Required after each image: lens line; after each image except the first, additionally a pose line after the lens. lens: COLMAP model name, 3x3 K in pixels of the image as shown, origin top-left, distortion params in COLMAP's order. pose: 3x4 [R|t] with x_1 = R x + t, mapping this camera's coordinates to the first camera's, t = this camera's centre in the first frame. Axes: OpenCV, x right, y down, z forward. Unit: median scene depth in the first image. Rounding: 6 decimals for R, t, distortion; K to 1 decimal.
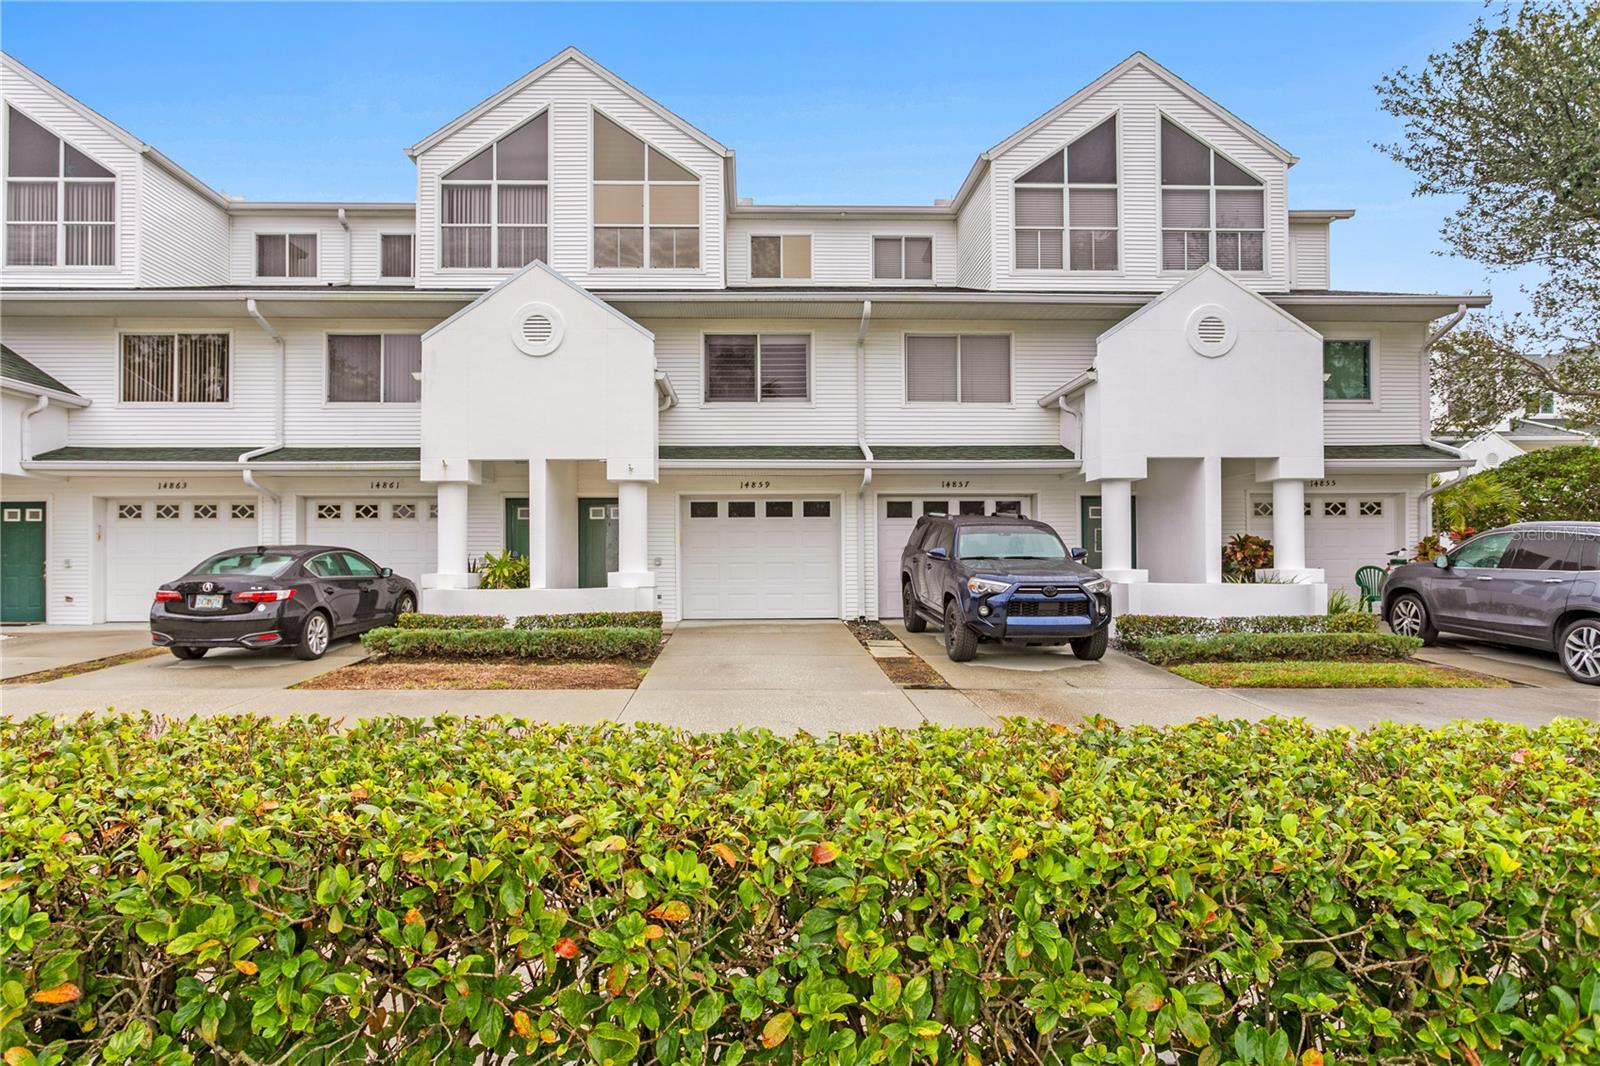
lens RADIAL K [[992.1, 0, 777.3], [0, 992.1, 560.4], [0, 0, 1]] dist [-0.000051, -0.000363]
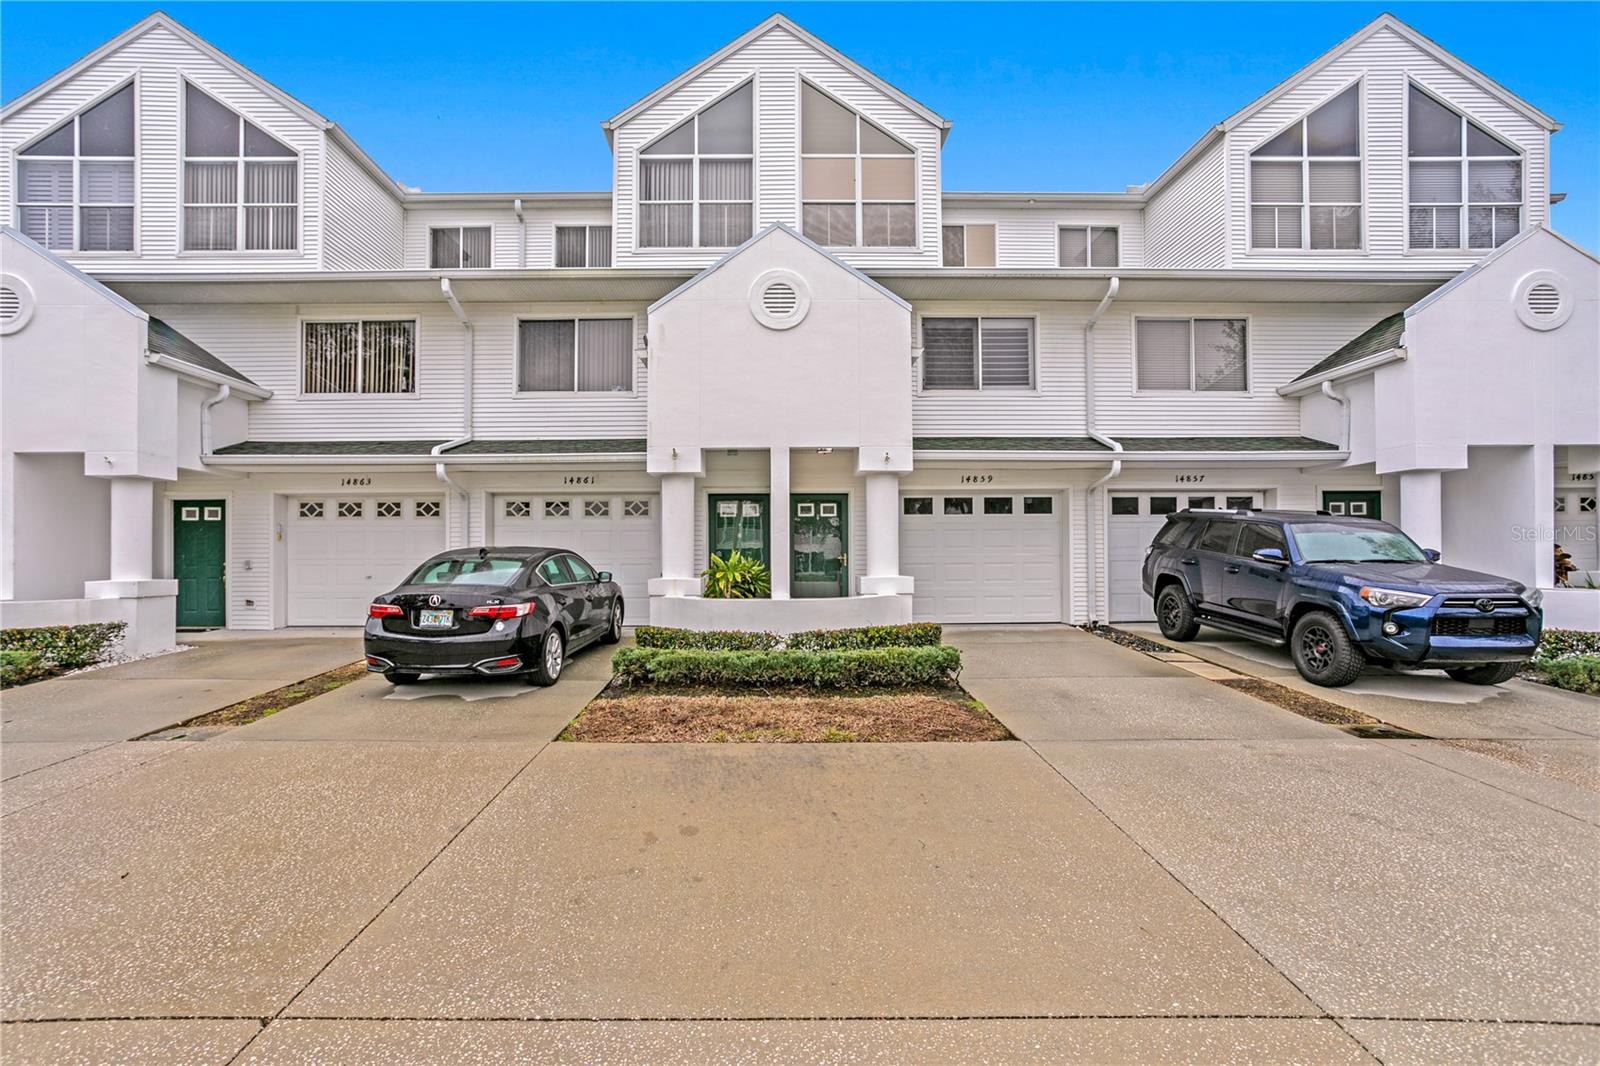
lens RADIAL K [[805.1, 0, 769.6], [0, 805.1, 554.3], [0, 0, 1]] dist [-0.033295, 0.019570]
pose [[0.999875, -0.001552, -0.015748, -0.204976], [0.001617, 0.999990, 0.004092, -0.009364], [0.015742, -0.004117, 0.999868, 0.247119]]
